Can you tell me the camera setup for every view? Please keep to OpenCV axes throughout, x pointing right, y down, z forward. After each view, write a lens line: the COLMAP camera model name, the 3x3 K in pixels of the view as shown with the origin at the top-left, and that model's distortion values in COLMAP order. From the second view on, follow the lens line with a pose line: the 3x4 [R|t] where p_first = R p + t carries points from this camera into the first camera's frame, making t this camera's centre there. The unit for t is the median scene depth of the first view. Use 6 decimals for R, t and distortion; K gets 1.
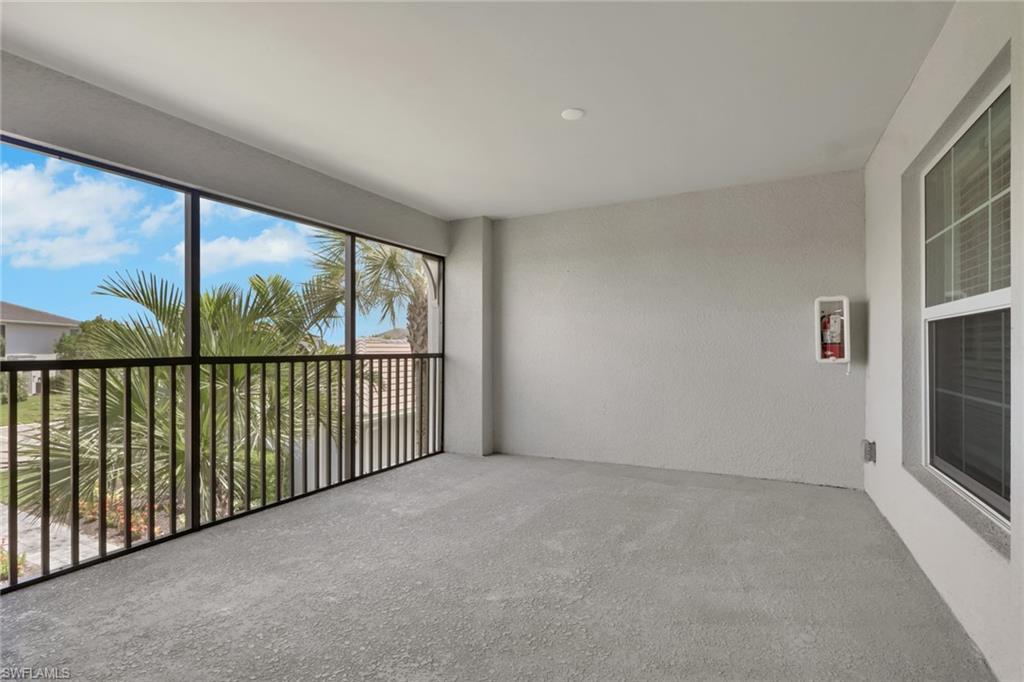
lens RADIAL K [[498.7, 0, 515.3], [0, 498.7, 342.6], [0, 0, 1]] dist [-0.004438, -0.000468]
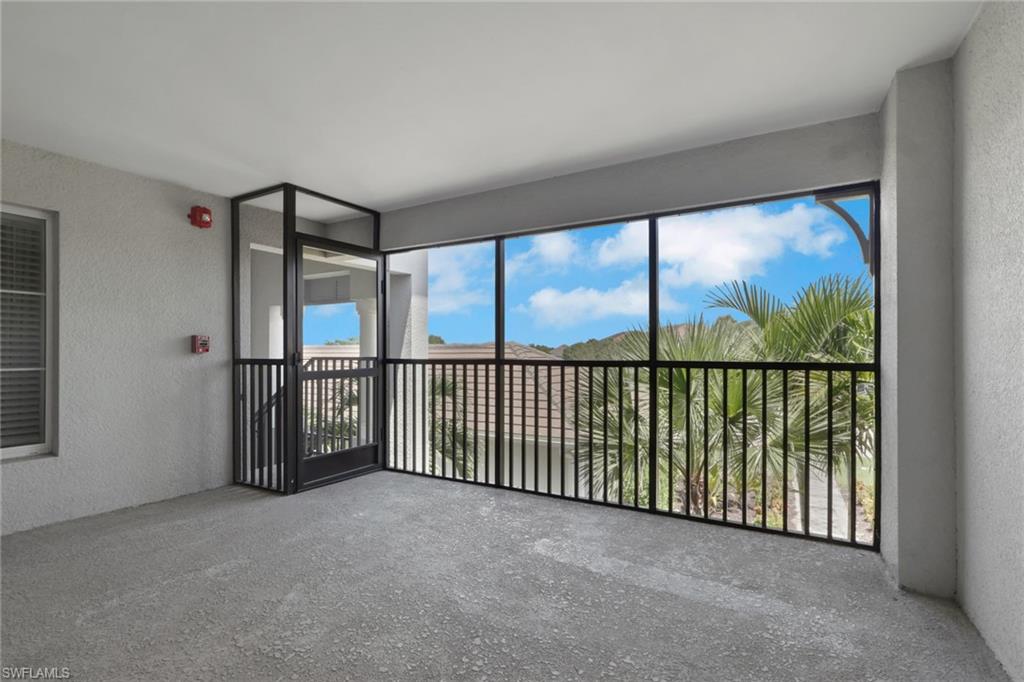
lens RADIAL K [[498.7, 0, 515.4], [0, 498.7, 347.7], [0, 0, 1]] dist [-0.004438, -0.000468]
pose [[-0.062301, -0.003834, -0.998050, 0.570126], [0.010170, 0.999938, -0.004476, 0.003297], [0.998006, -0.010429, -0.062258, 0.910693]]
